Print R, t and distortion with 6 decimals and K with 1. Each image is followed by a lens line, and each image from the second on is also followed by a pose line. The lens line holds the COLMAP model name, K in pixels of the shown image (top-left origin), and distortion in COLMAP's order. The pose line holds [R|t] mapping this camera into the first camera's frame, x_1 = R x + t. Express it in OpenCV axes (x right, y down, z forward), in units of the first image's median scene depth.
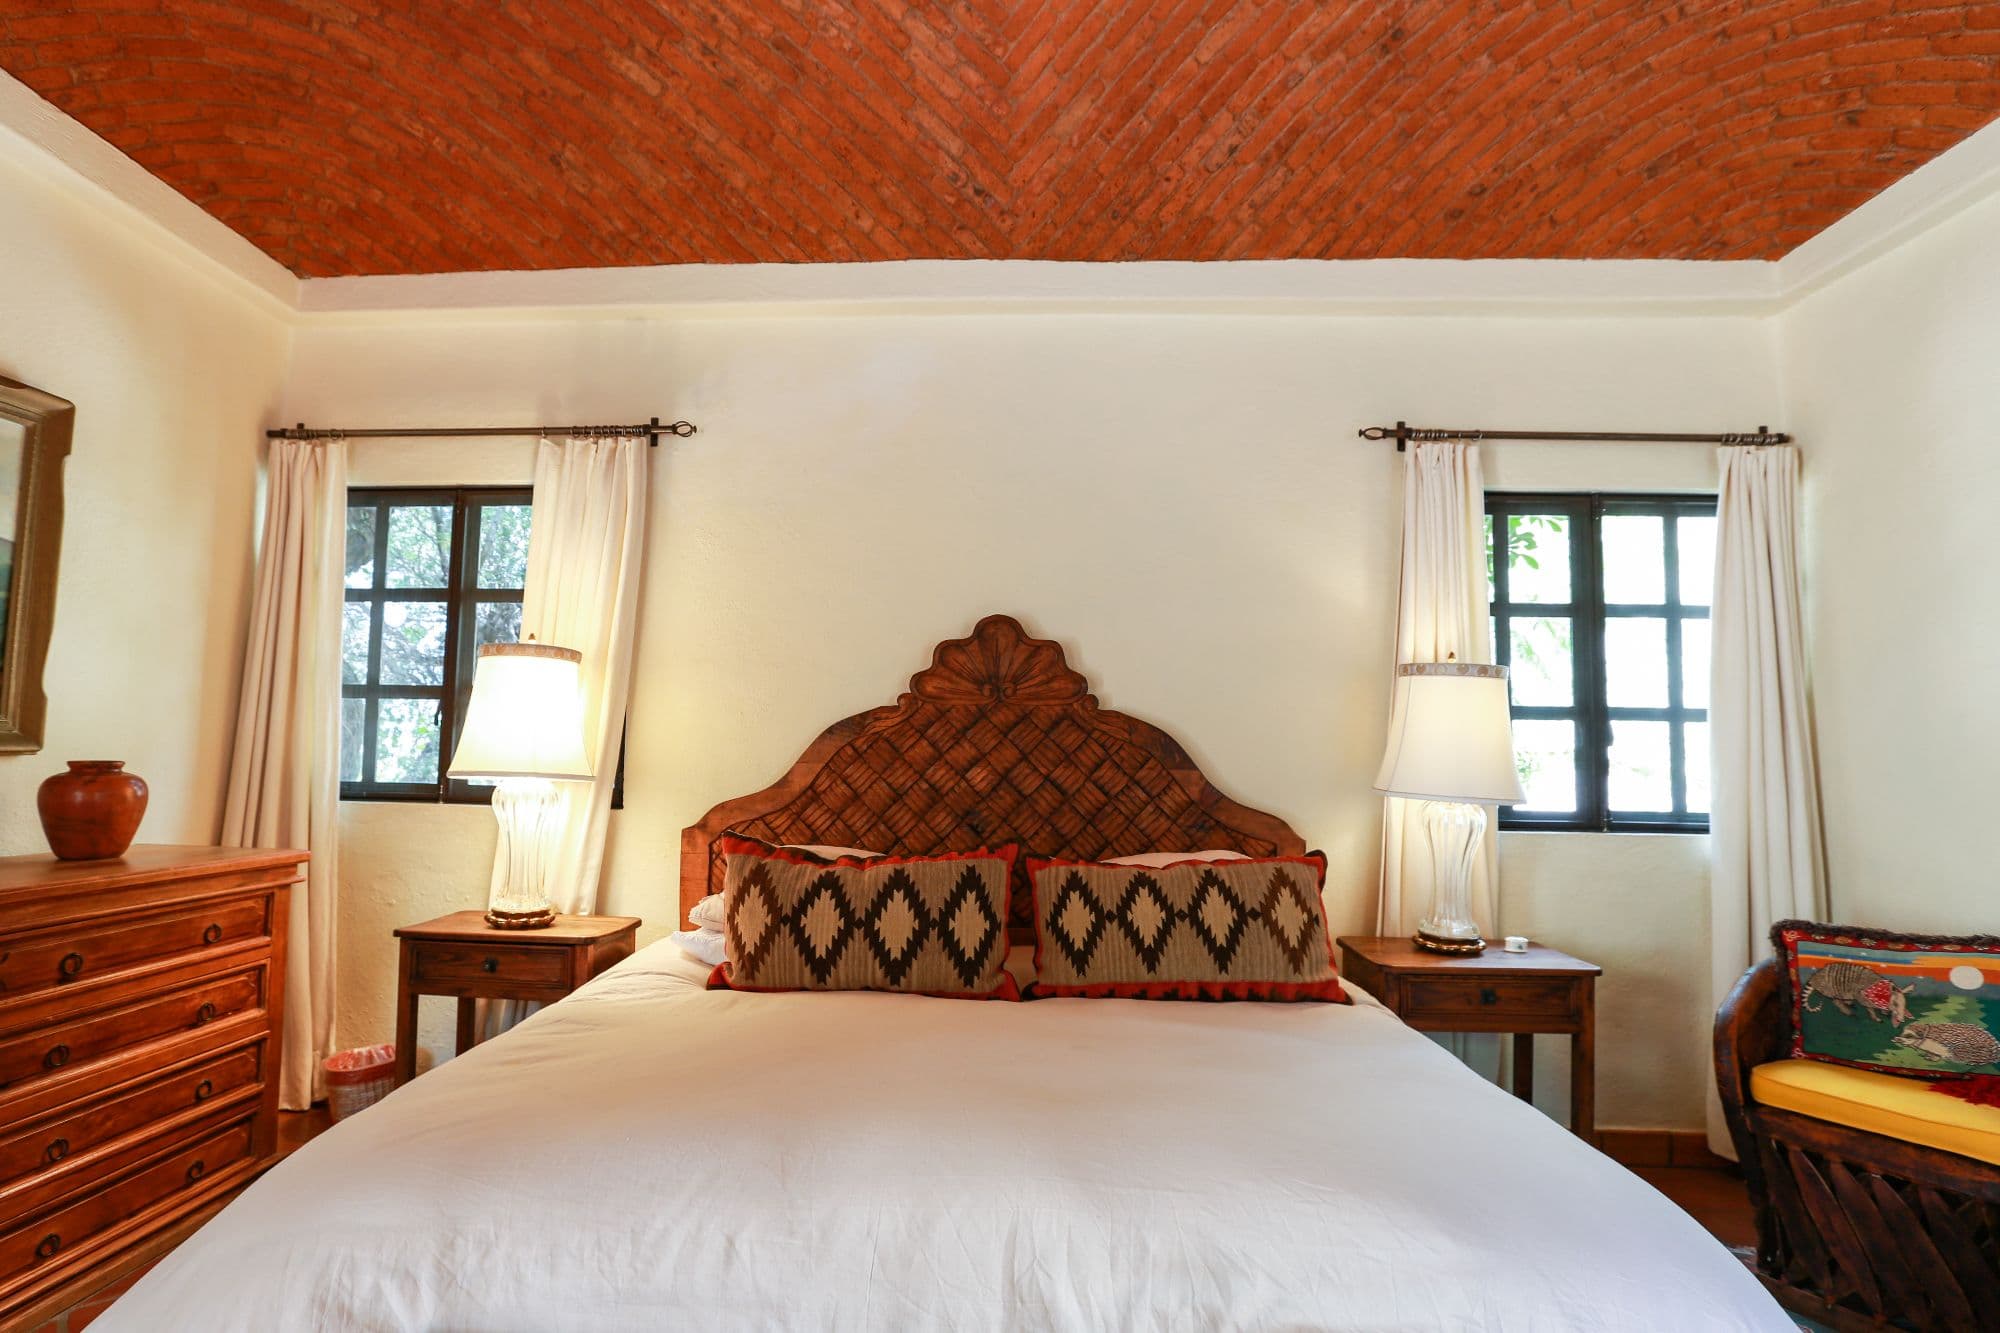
lens RADIAL K [[994.8, 0, 995.3], [0, 994.8, 707.7], [0, 0, 1]] dist [-0.061052, 0.019993]
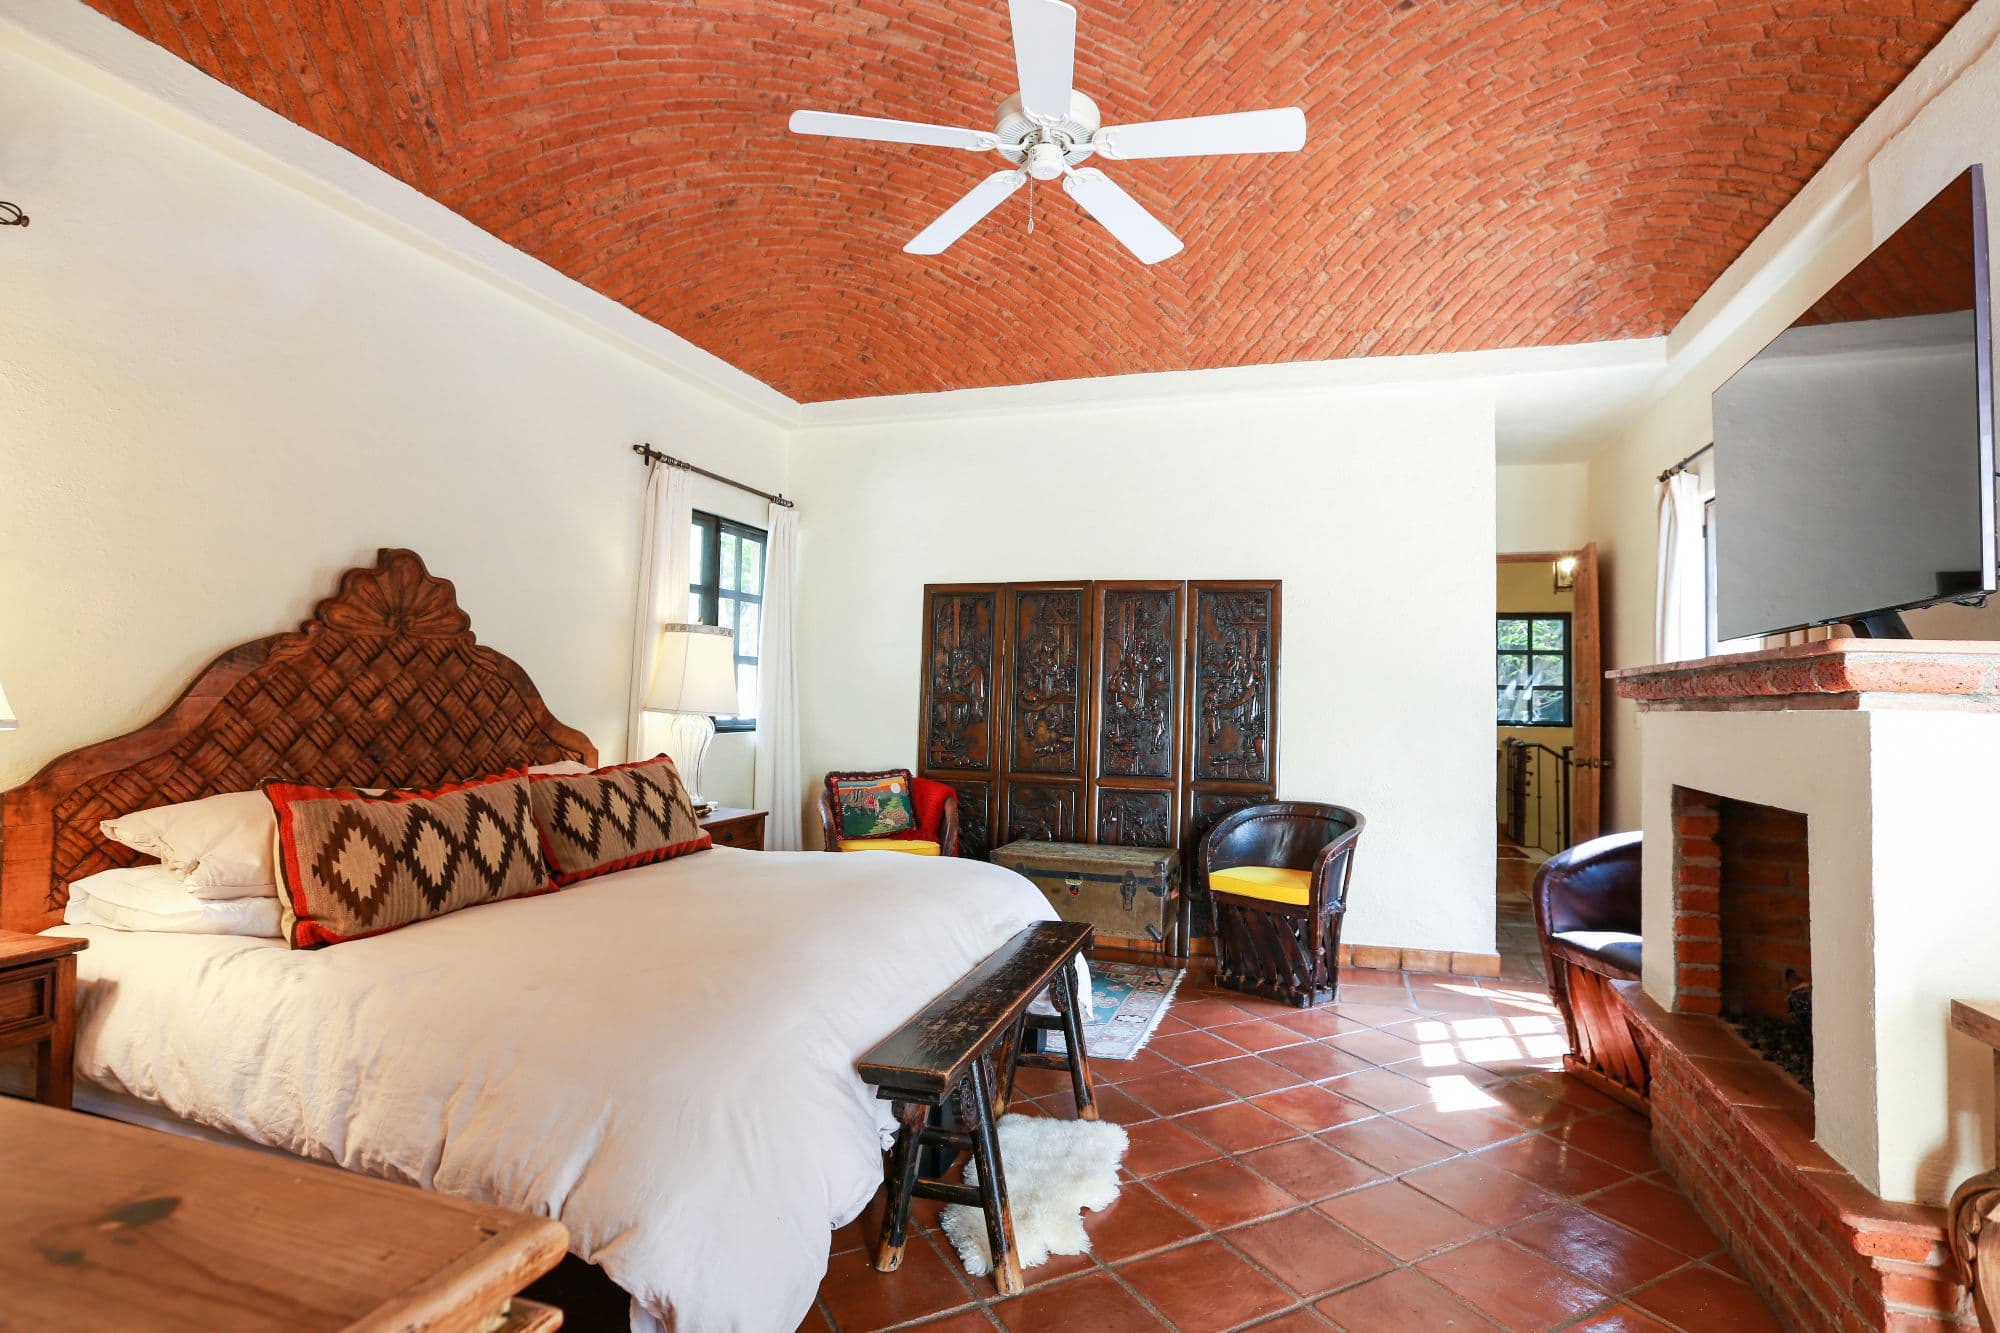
lens RADIAL K [[961.3, 0, 1028.2], [0, 961.3, 689.0], [0, 0, 1]] dist [-0.027780, 0.000875]
pose [[0.242590, -0.007704, 0.970098, -0.788843], [-0.062493, 0.997767, 0.023551, -0.012483], [-0.968114, -0.066338, 0.241567, 0.136137]]
